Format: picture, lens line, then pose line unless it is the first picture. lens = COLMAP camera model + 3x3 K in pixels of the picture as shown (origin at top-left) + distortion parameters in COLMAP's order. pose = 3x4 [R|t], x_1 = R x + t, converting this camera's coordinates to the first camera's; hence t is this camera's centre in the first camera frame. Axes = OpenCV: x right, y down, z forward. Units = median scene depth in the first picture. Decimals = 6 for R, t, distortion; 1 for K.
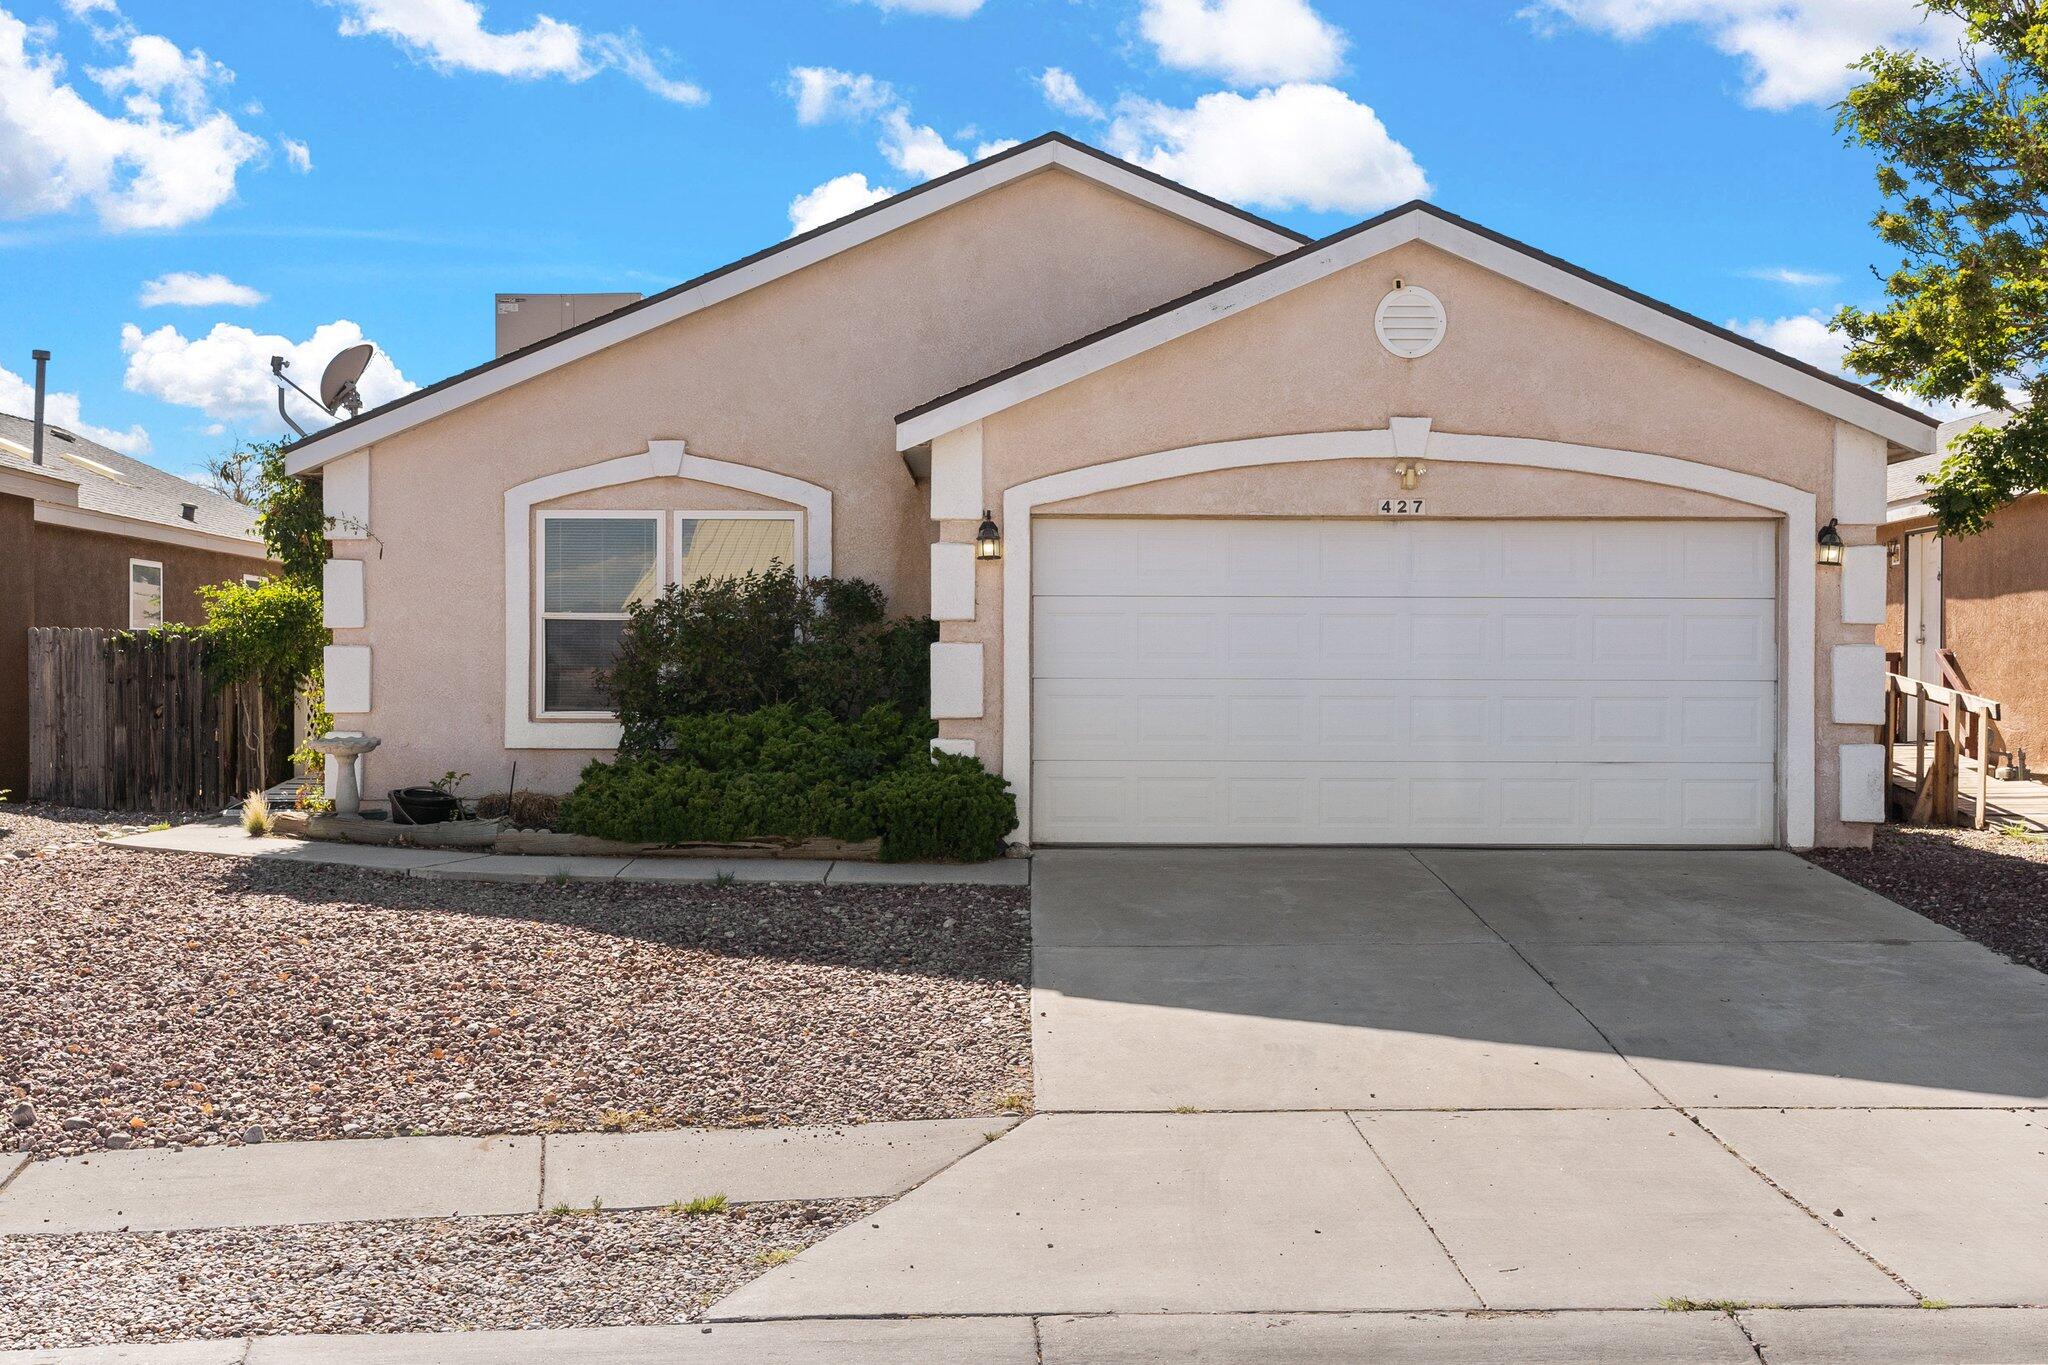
lens RADIAL K [[2292.0, 0, 1024.0], [0, 2292.0, 682.5], [0, 0, 1]] dist [-0.011832, -0.010872]
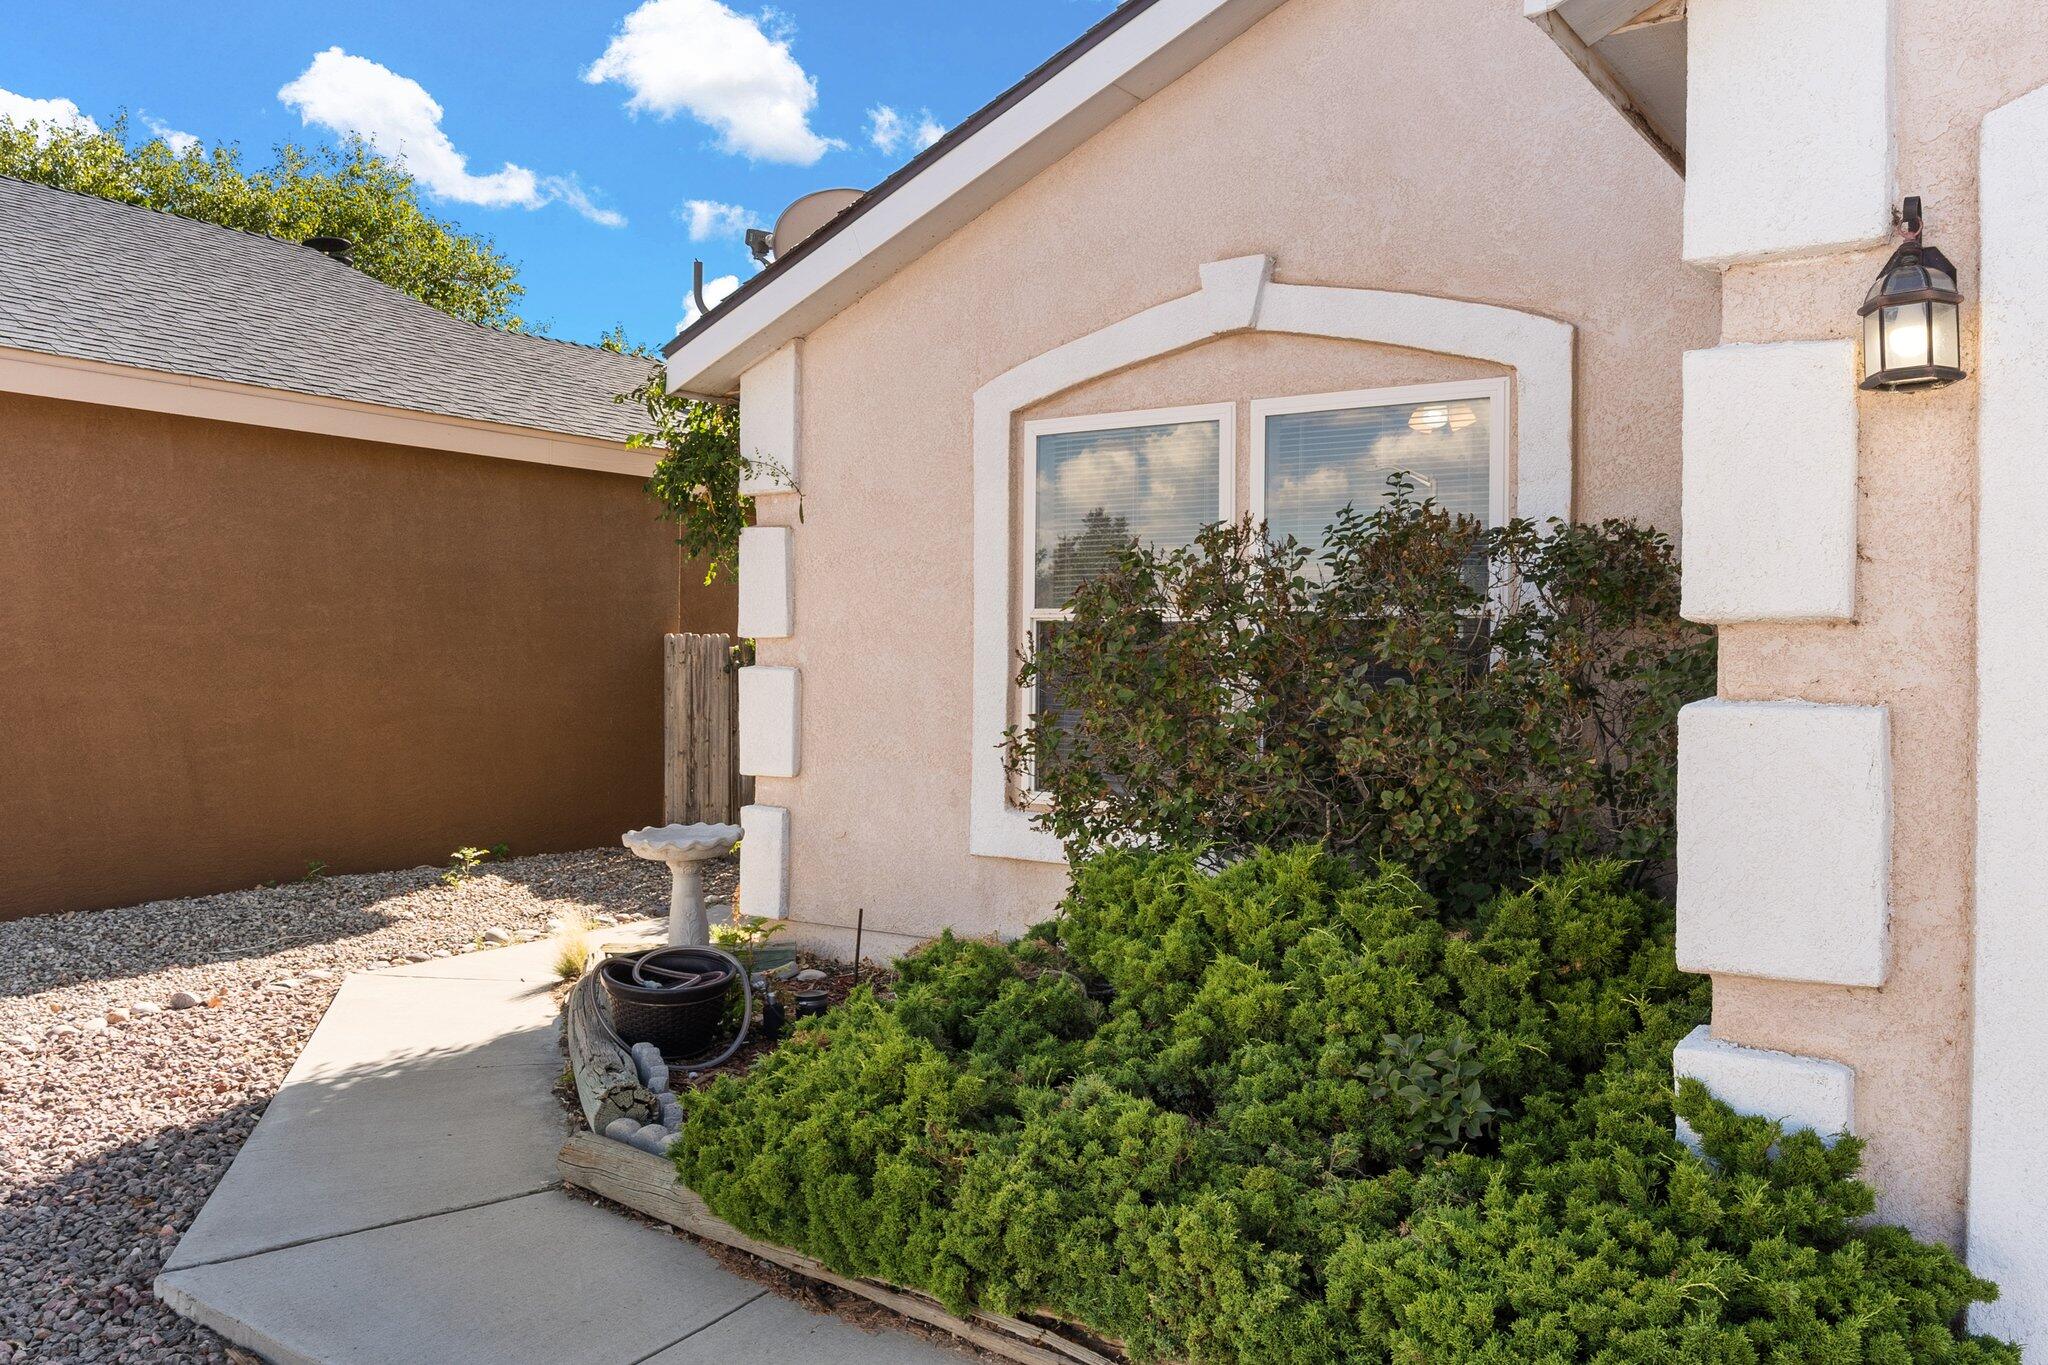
lens RADIAL K [[1624.7, 0, 1024.0], [0, 1624.7, 682.5], [0, 0, 1]] dist [-0.005139, -0.007031]
pose [[0.831669, 0.010819, -0.555166, 0.002667], [-0.000743, 0.999831, 0.018372, -0.020266], [0.555271, -0.014867, 0.831536, 0.681746]]
